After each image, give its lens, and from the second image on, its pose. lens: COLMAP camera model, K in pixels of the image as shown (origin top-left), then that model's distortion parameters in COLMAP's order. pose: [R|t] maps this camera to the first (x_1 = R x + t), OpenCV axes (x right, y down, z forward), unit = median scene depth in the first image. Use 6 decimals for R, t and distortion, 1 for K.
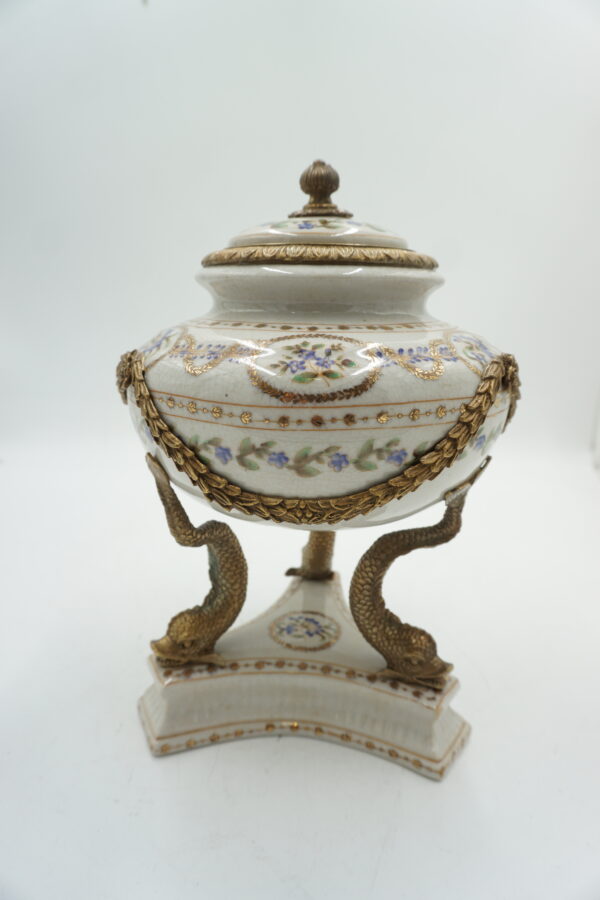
lens RADIAL K [[634.0, 0, 300.0], [0, 634.0, 450.0], [0, 0, 1]] dist [-0.000105, -0.000228]
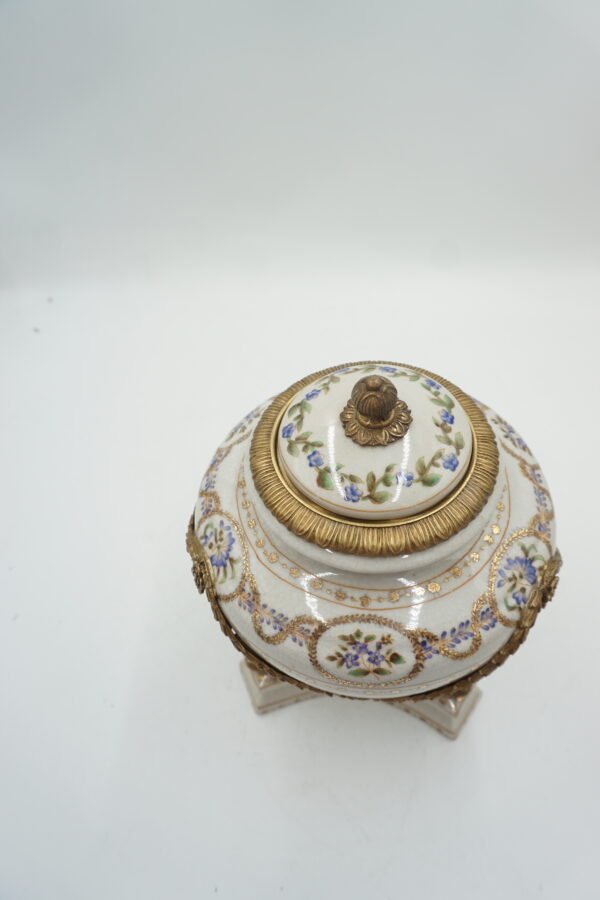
lens RADIAL K [[634.0, 0, 300.0], [0, 634.0, 450.0], [0, 0, 1]] dist [-0.000105, -0.000228]
pose [[0.995602, -0.016812, -0.092160, 0.014429], [0.070732, 0.779947, 0.621836, -1.150829], [0.061426, -0.625620, 0.777706, 0.323260]]
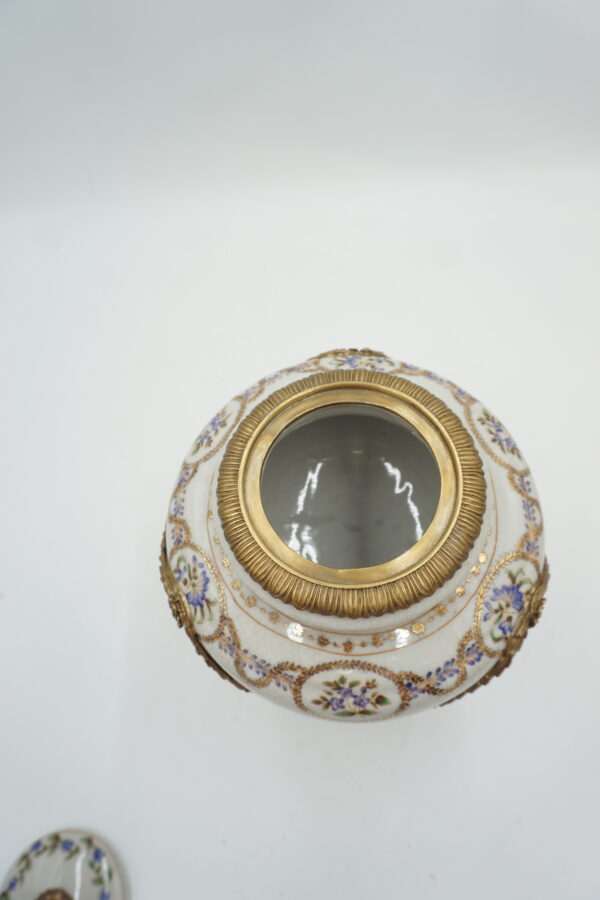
lens RADIAL K [[634.0, 0, 300.0], [0, 634.0, 450.0], [0, 0, 1]] dist [-0.000105, -0.000228]
pose [[0.995196, -0.058551, -0.078469, 0.045317], [0.097893, 0.607859, 0.787988, -1.315913], [0.001561, -0.791884, 0.610670, 0.649107]]
